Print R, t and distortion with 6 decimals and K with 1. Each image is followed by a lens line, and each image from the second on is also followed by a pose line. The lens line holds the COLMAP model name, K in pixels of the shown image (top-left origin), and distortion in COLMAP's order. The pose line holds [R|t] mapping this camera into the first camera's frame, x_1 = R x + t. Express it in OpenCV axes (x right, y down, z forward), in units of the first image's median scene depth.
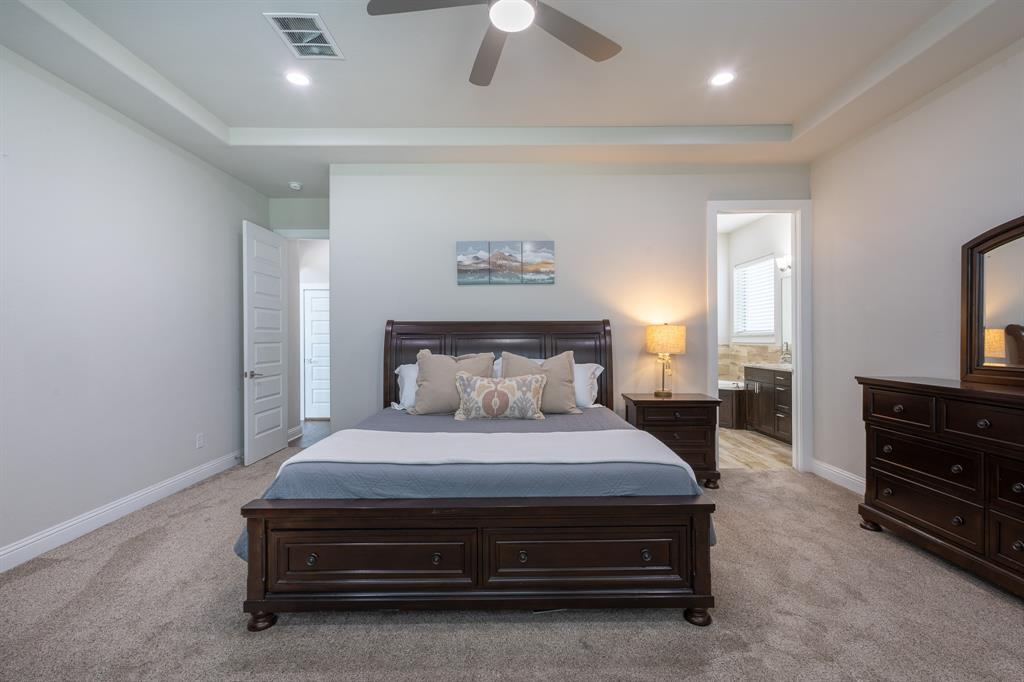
lens RADIAL K [[468.1, 0, 516.9], [0, 468.1, 342.7], [0, 0, 1]] dist [0.014101, -0.004827]
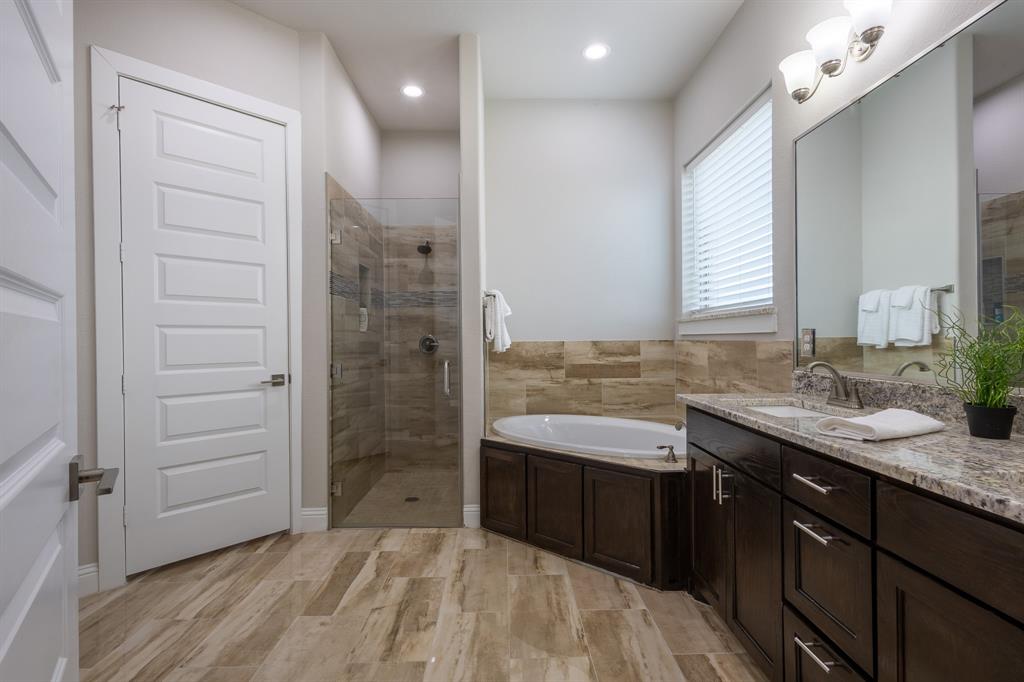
lens RADIAL K [[468.1, 0, 511.0], [0, 468.1, 341.1], [0, 0, 1]] dist [0.014101, -0.004827]
pose [[0.999991, -0.001228, 0.004061, 0.539018], [0.001245, 0.999991, -0.004013, 0.012667], [-0.004056, 0.004018, 0.999984, 1.000247]]
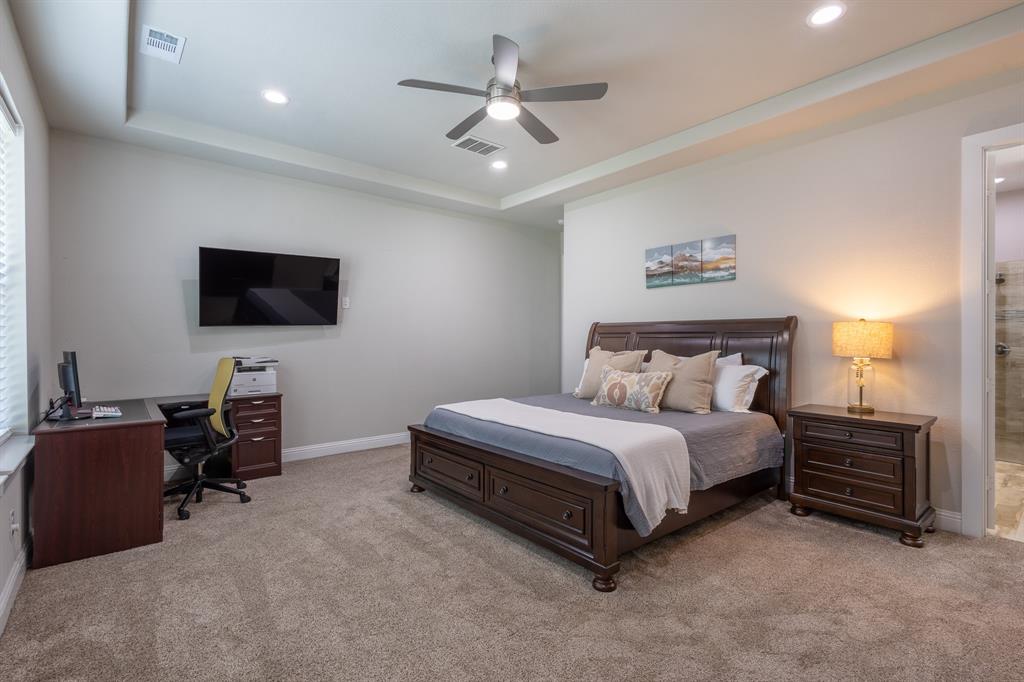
lens RADIAL K [[468.1, 0, 509.1], [0, 468.1, 340.7], [0, 0, 1]] dist [0.014101, -0.004827]
pose [[0.633178, 0.009189, -0.773952, 0.526297], [-0.009516, 0.999946, 0.004087, -0.002696], [0.773948, 0.004777, 0.633231, 0.050995]]
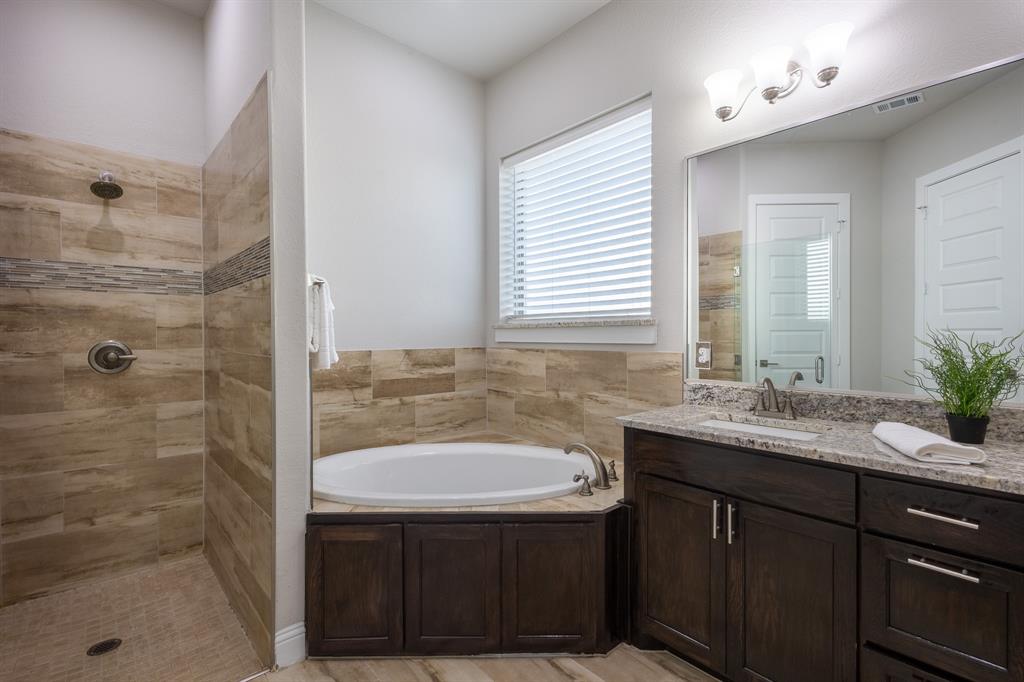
lens RADIAL K [[468.1, 0, 512.5], [0, 468.1, 340.6], [0, 0, 1]] dist [0.014101, -0.004827]
pose [[0.755802, -0.001481, 0.654799, 0.362458], [0.002315, 0.999997, -0.000410, -0.003280], [-0.654797, 0.001826, 0.755803, 1.239174]]
